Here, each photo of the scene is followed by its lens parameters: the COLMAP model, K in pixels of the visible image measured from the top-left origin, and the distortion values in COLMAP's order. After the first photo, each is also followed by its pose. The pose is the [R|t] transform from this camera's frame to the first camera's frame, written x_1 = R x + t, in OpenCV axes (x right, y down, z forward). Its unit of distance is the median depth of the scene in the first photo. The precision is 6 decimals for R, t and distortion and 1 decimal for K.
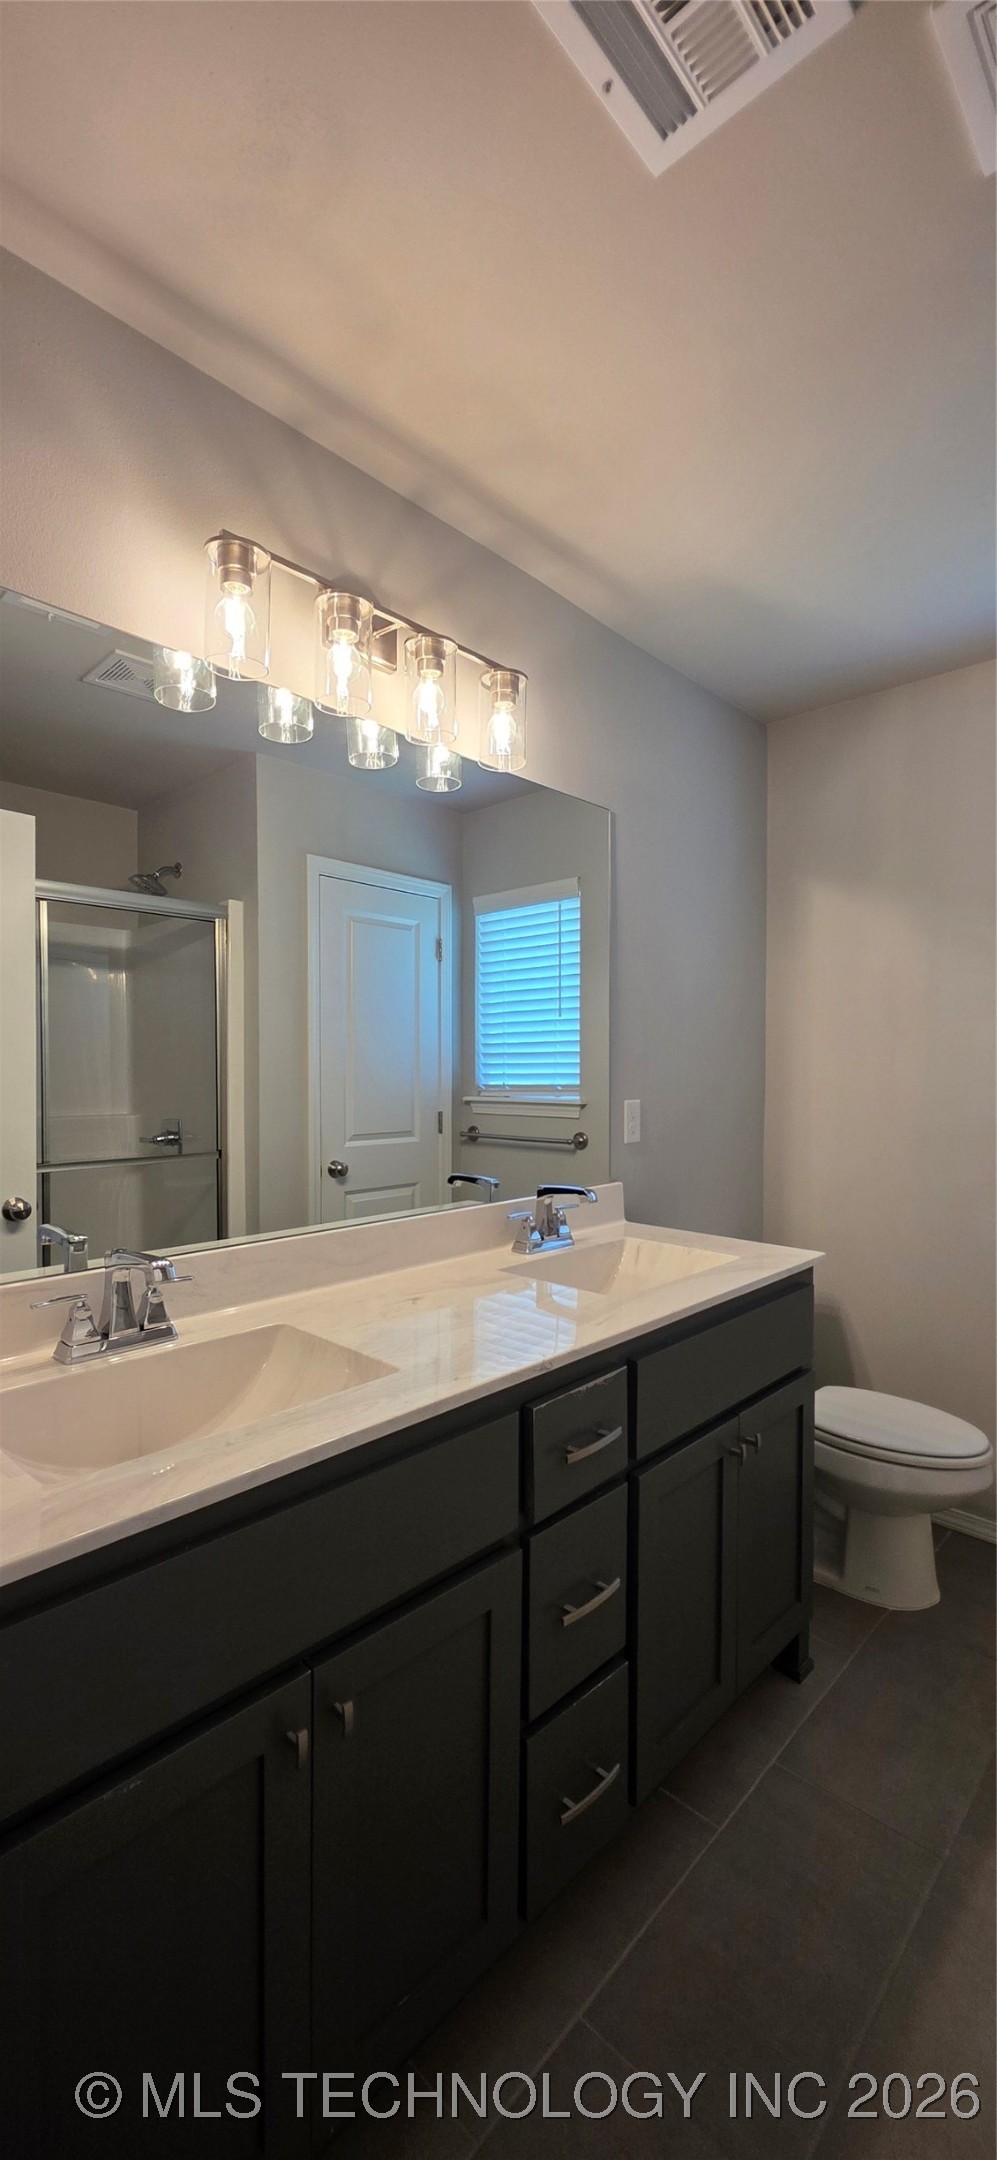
lens RADIAL K [[860.5, 0, 497.9], [0, 860.5, 1090.2], [0, 0, 1]] dist [-0.000453, 0.000035]
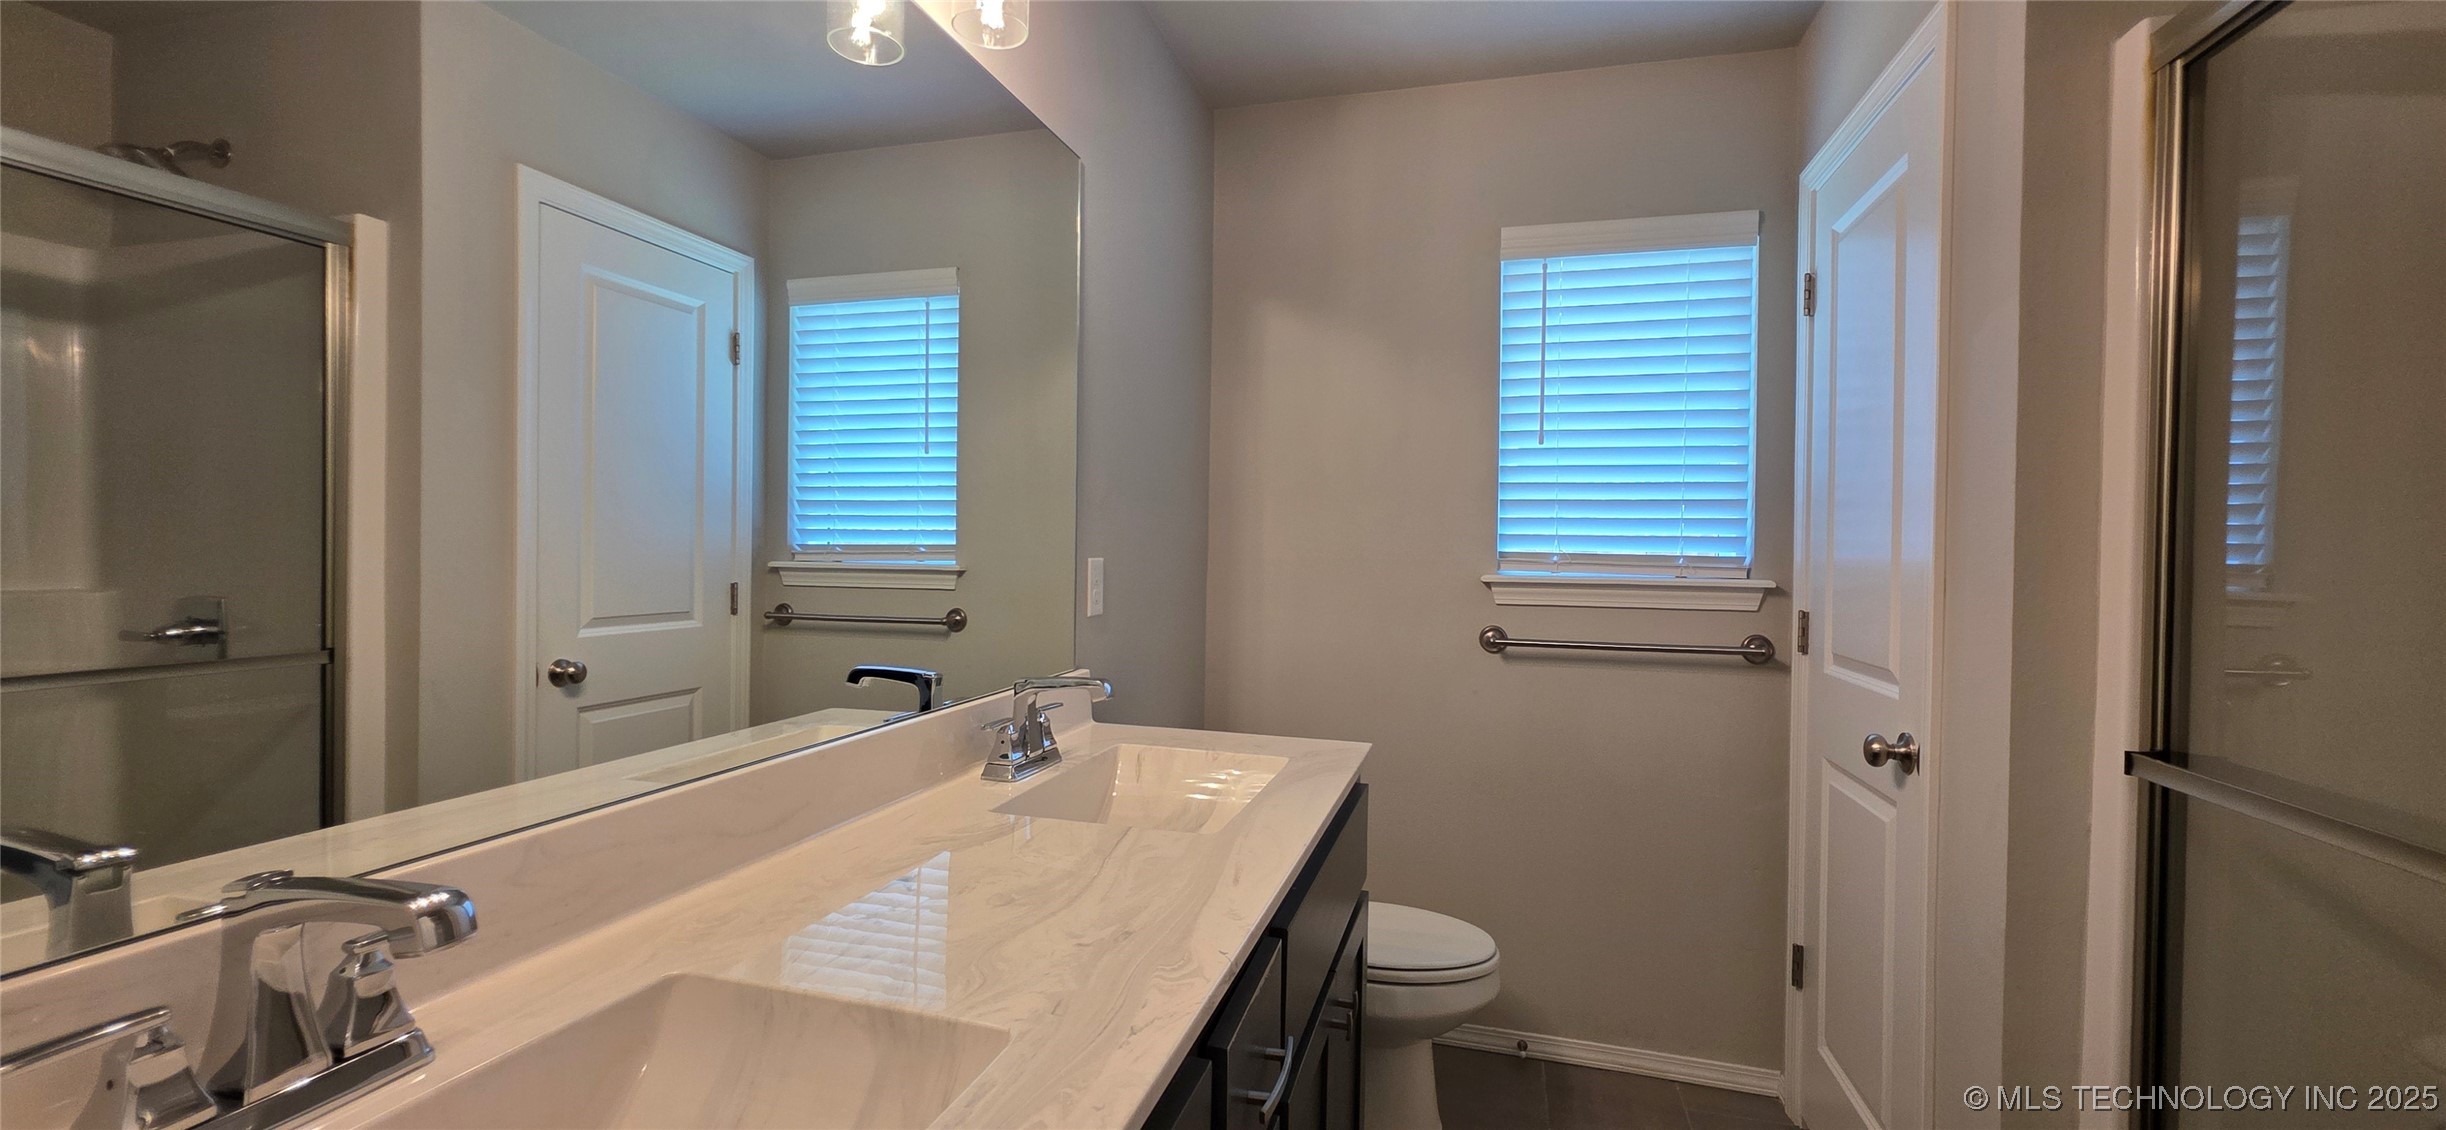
lens RADIAL K [[981.2, 0, 1236.0], [0, 981.2, 555.9], [0, 0, 1]] dist [0.000660, -0.000627]
pose [[0.882008, 0.009822, 0.471132, -0.091736], [-0.004743, 0.999917, -0.011967, 0.012101], [-0.471211, 0.008320, 0.881981, 0.130753]]
